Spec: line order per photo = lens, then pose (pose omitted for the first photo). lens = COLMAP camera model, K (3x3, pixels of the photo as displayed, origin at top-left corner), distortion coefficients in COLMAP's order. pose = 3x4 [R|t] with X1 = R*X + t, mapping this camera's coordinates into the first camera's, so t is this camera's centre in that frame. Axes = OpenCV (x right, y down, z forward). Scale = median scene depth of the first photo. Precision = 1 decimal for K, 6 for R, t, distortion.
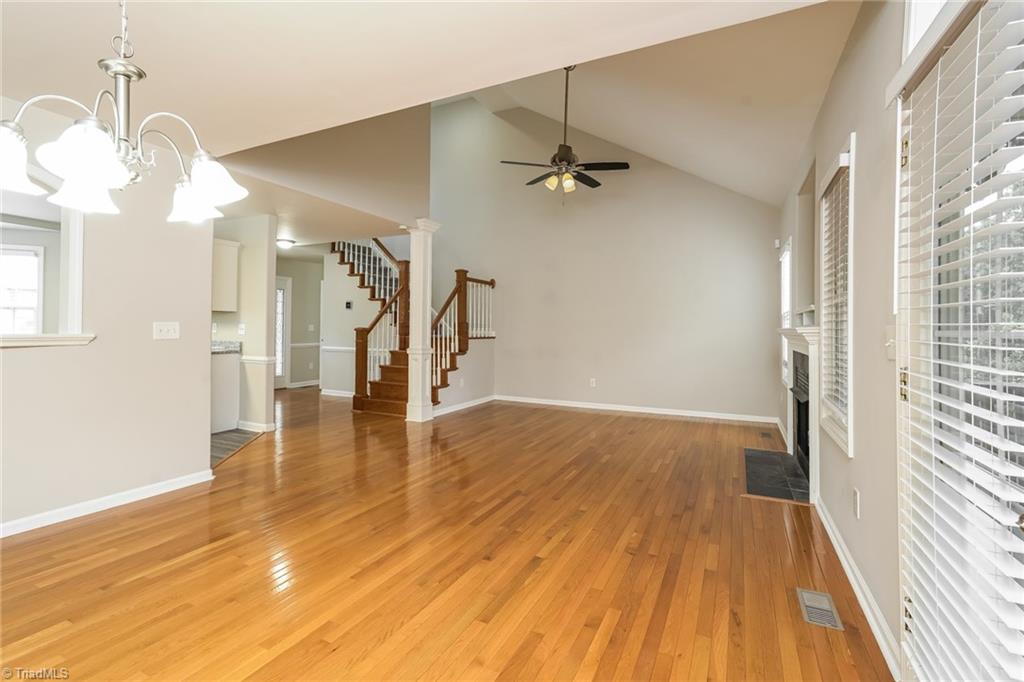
lens RADIAL K [[455.4, 0, 509.2], [0, 455.4, 331.7], [0, 0, 1]] dist [-0.004788, 0.000087]
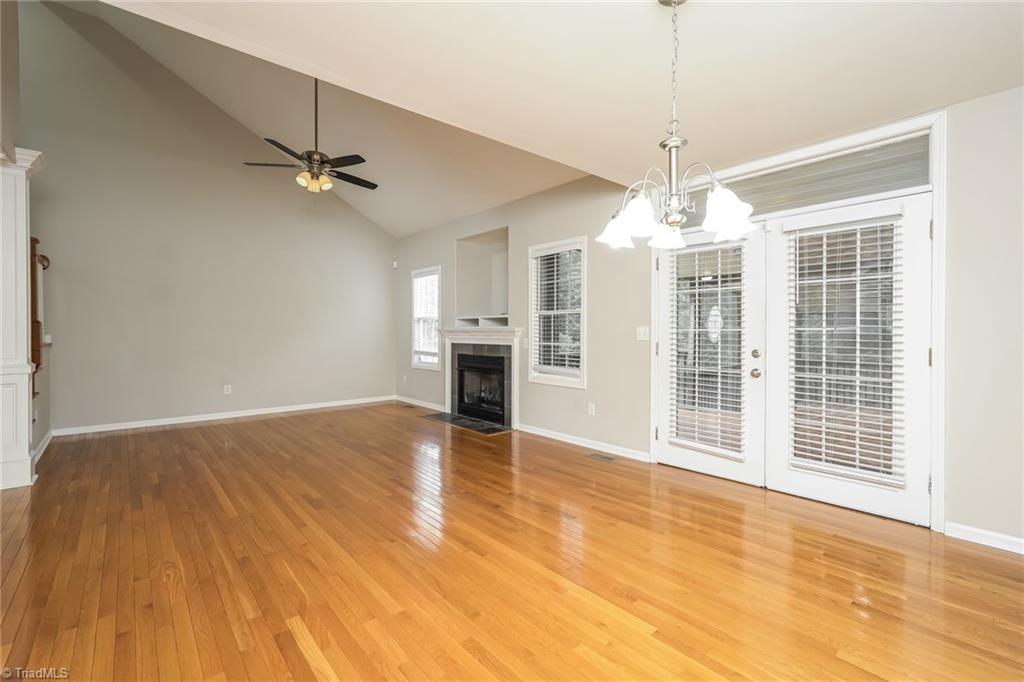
lens RADIAL K [[455.4, 0, 503.5], [0, 455.4, 334.1], [0, 0, 1]] dist [-0.004788, 0.000087]
pose [[0.389094, -0.008918, 0.921155, -0.666024], [0.007416, 0.999951, 0.006549, 0.004374], [-0.921168, 0.004283, 0.389141, 0.267775]]
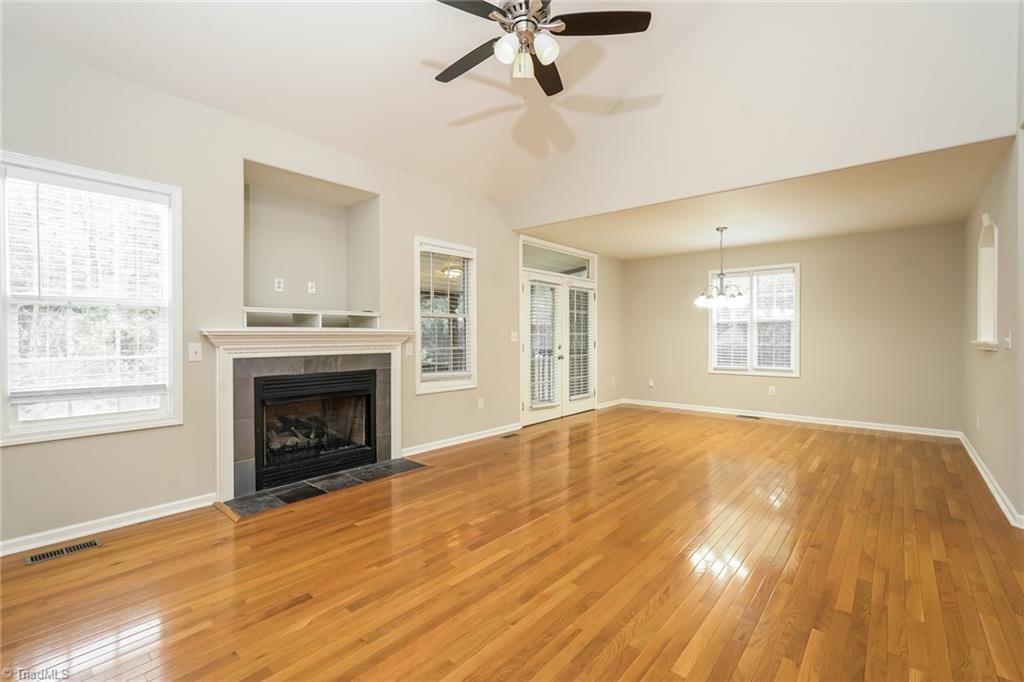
lens RADIAL K [[455.4, 0, 521.2], [0, 455.4, 341.7], [0, 0, 1]] dist [-0.004788, 0.000087]
pose [[-0.974301, -0.007271, 0.225135, 0.006336], [-0.002240, 0.999742, 0.022595, -0.003547], [-0.225241, 0.021511, -0.974066, 1.612633]]
